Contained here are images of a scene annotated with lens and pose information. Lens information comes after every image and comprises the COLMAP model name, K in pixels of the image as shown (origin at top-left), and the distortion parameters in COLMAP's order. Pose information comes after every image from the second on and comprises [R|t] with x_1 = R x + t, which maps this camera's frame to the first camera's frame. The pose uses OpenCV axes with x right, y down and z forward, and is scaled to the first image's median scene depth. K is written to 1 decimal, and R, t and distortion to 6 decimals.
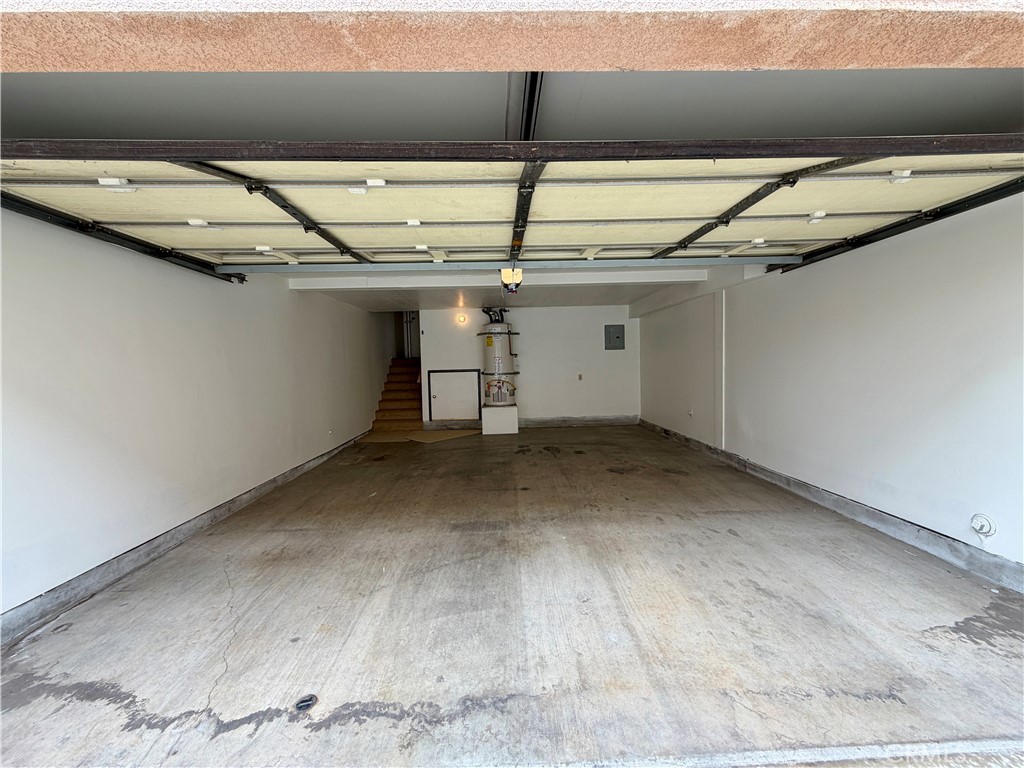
lens RADIAL K [[410.8, 0, 512.0], [0, 410.8, 384.0], [0, 0, 1]] dist [0.002274, 0.000187]
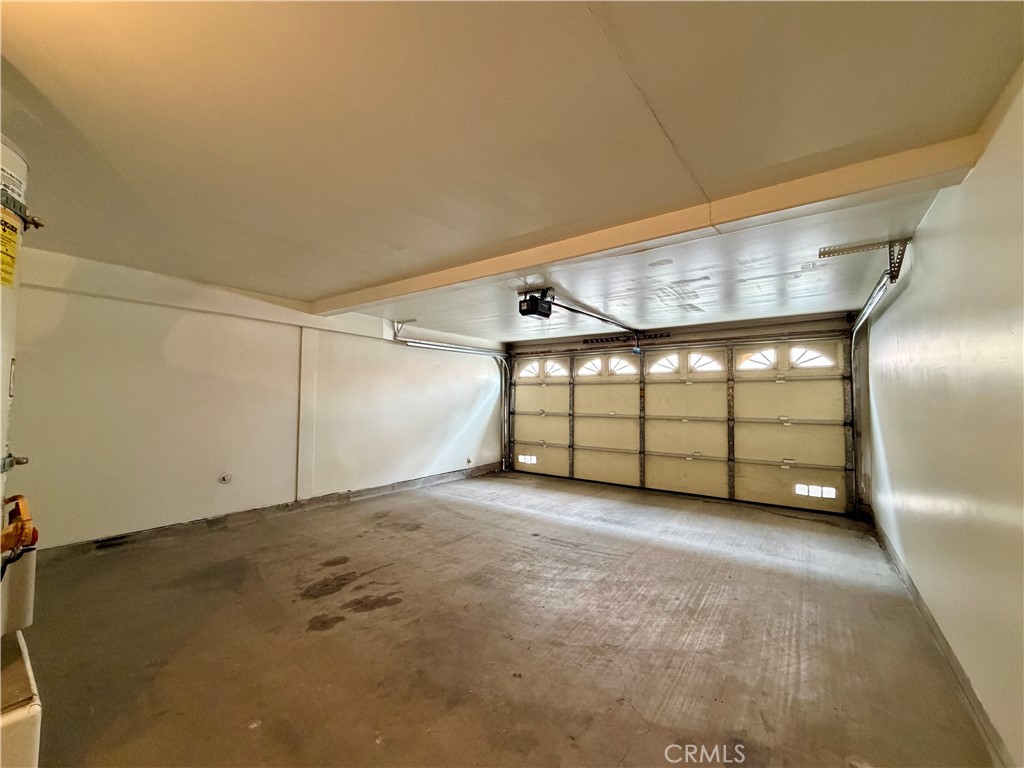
lens RADIAL K [[410.8, 0, 512.0], [0, 410.8, 384.0], [0, 0, 1]] dist [0.002274, 0.000187]
pose [[-0.786977, 0.043547, 0.615443, -0.268760], [0.043561, 0.998938, -0.014981, -0.039213], [-0.615442, 0.015020, -0.788039, 0.922681]]
